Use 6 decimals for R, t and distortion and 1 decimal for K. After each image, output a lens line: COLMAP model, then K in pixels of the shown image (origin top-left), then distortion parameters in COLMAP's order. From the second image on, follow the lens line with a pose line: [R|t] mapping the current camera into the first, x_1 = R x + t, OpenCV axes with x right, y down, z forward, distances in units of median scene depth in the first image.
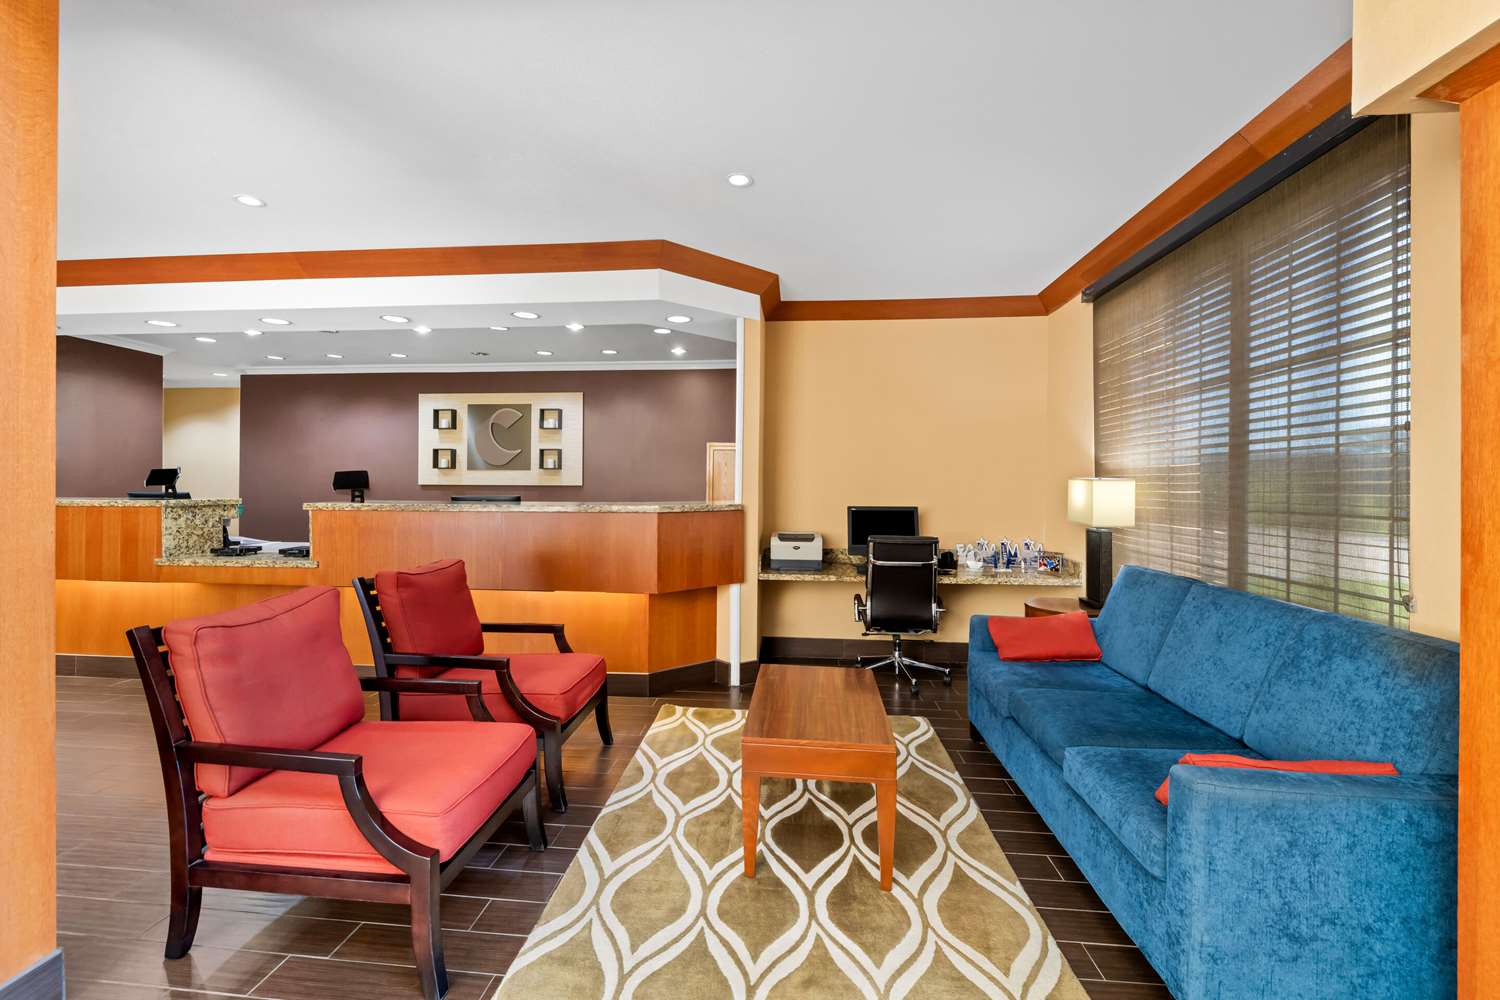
lens RADIAL K [[652.0, 0, 738.4], [0, 652.0, 490.7], [0, 0, 1]] dist [0.002999, -0.000158]
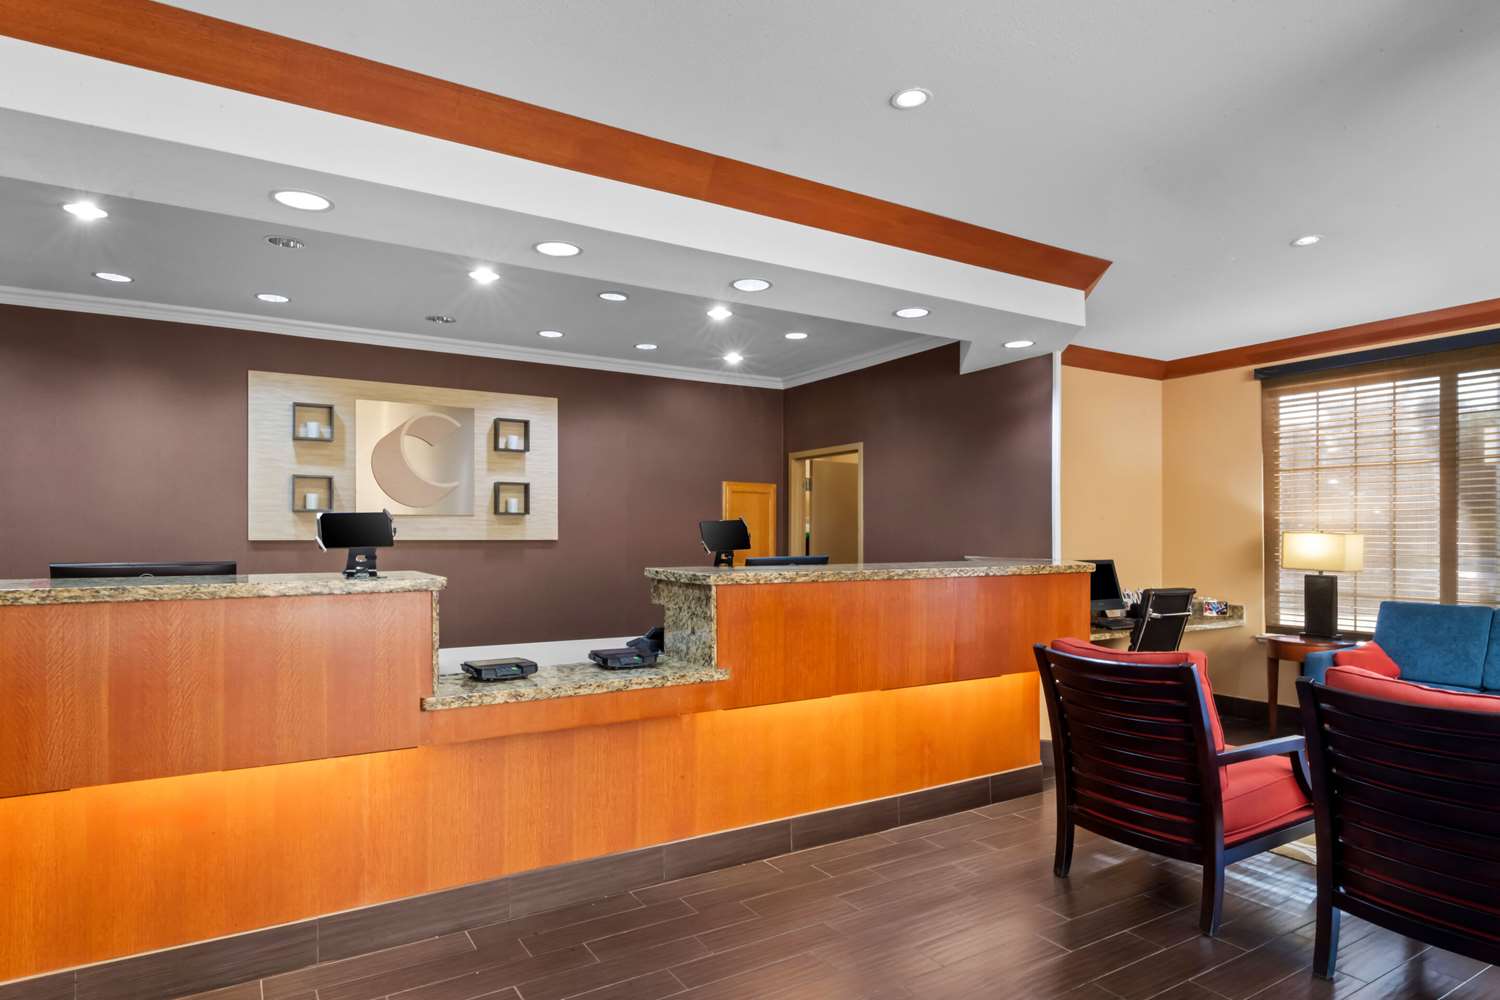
lens RADIAL K [[853.6, 0, 768.6], [0, 853.6, 534.2], [0, 0, 1]] dist [0.002407, 0.000287]
pose [[0.791319, -0.002719, 0.611398, -1.085590], [0.007631, 0.999956, -0.005430, -0.012848], [-0.611356, 0.008963, 0.791305, 0.340359]]
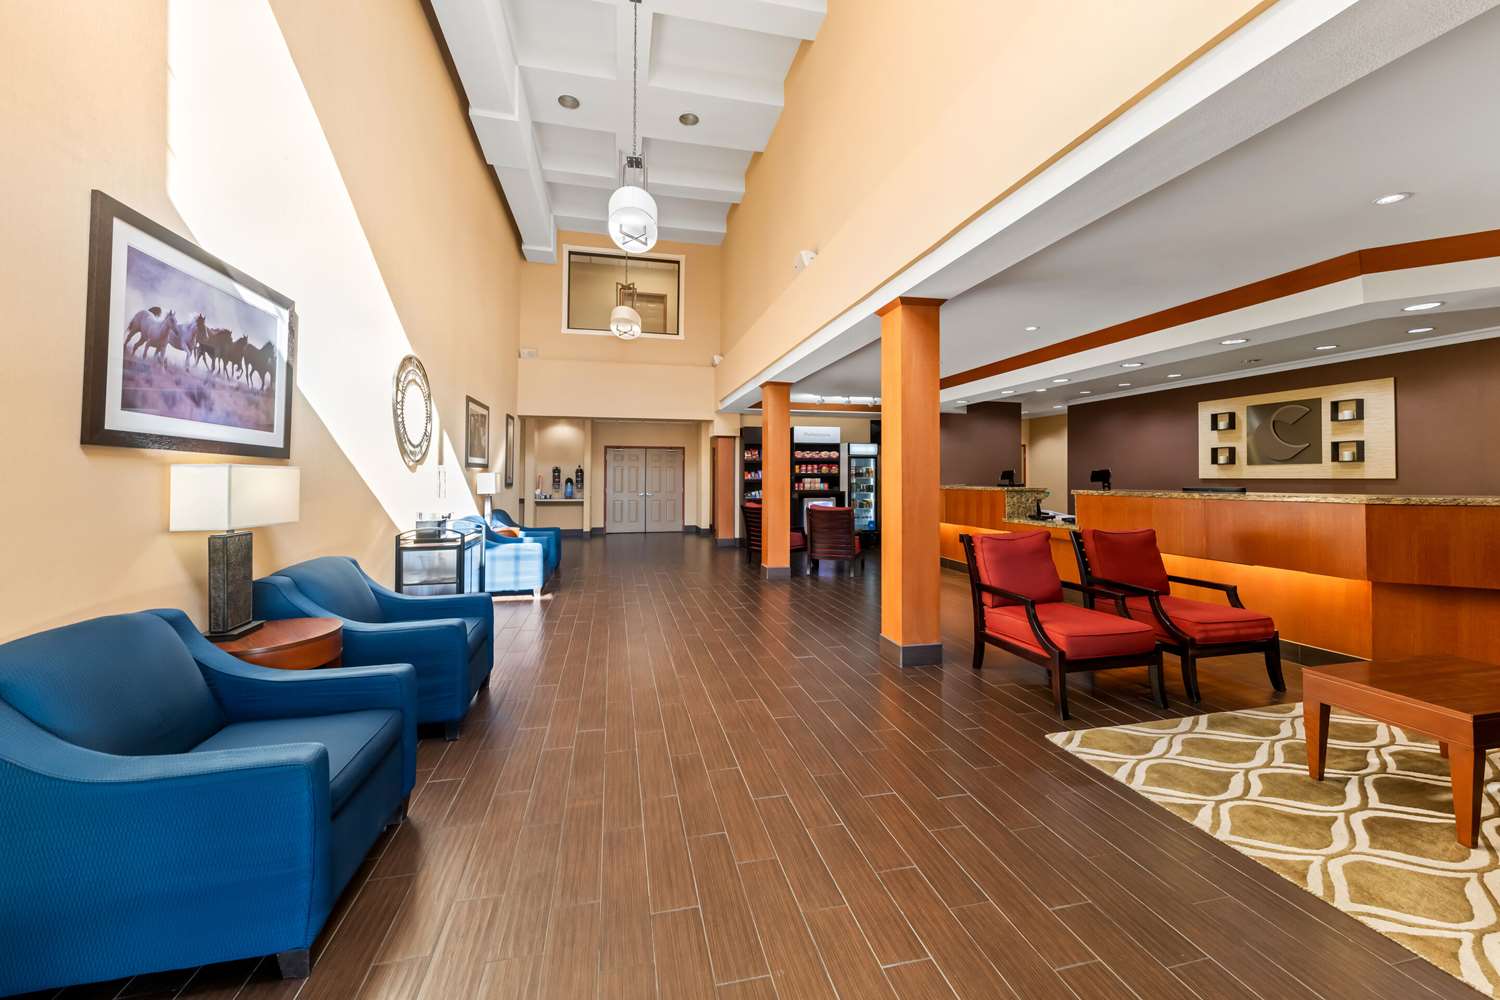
lens RADIAL K [[547.0, 0, 743.8], [0, 547.0, 470.9], [0, 0, 1]] dist [-0.000818, -0.000089]
pose [[0.330917, -0.018579, -0.943477, 0.329955], [-0.004089, 0.999769, -0.021122, 0.002679], [0.943651, 0.010848, 0.330764, -0.214751]]
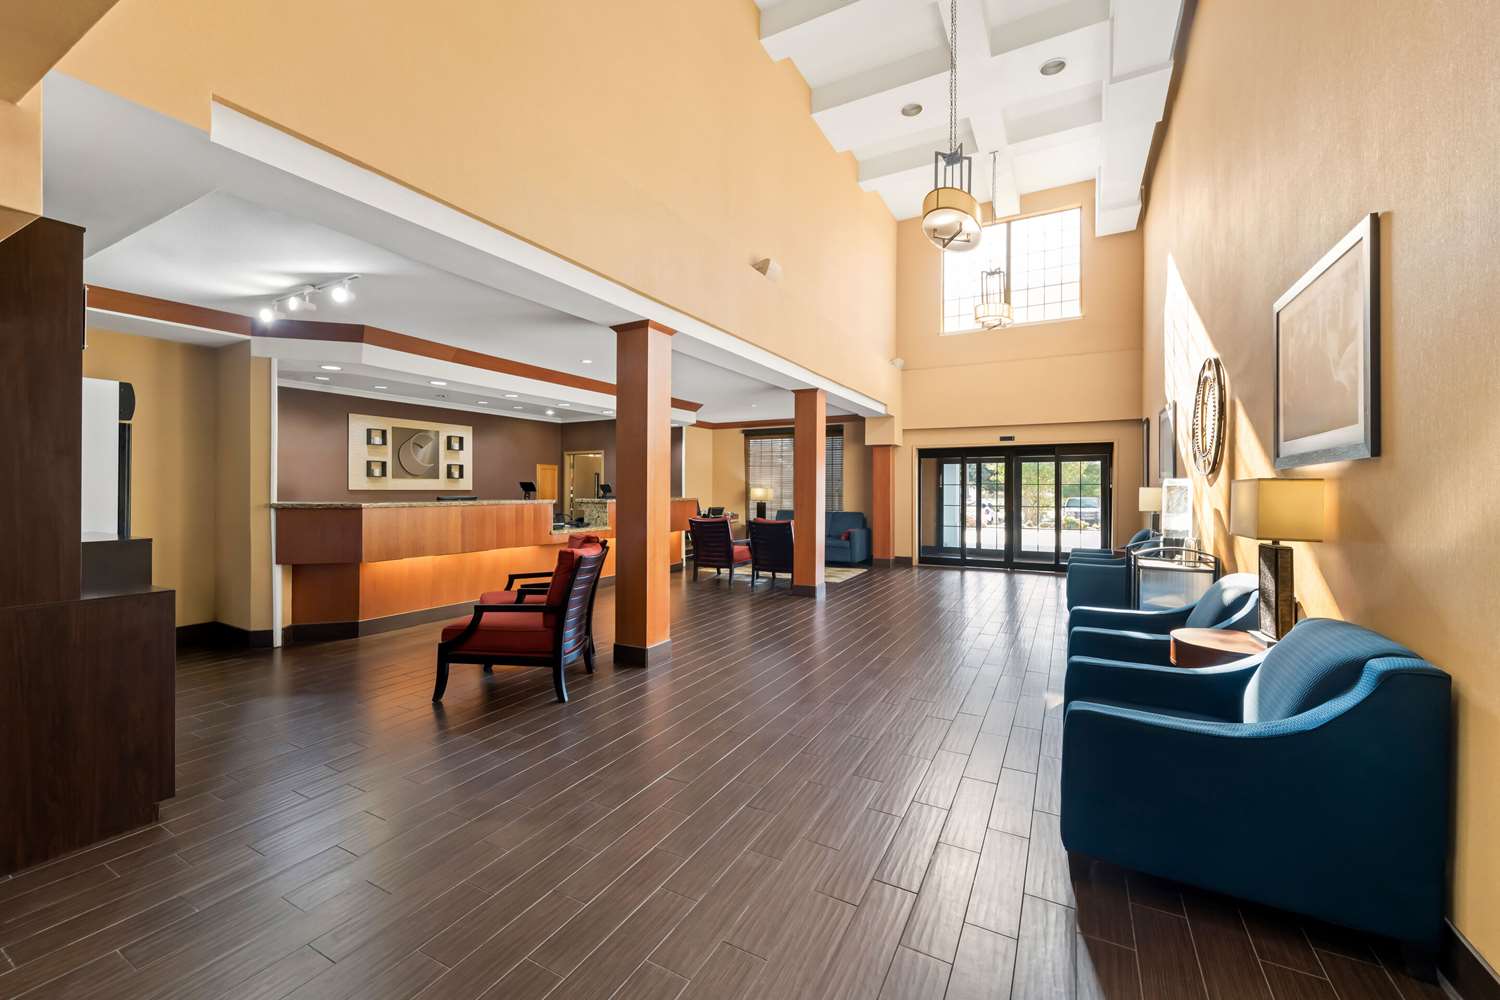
lens RADIAL K [[602.4, 0, 747.5], [0, 602.4, 494.3], [0, 0, 1]] dist [0.001296, 0.000051]
pose [[0.383084, -0.011241, 0.923645, -2.293737], [0.004209, 0.999937, 0.010423, -0.016557], [-0.923704, -0.000106, 0.383107, -0.183715]]
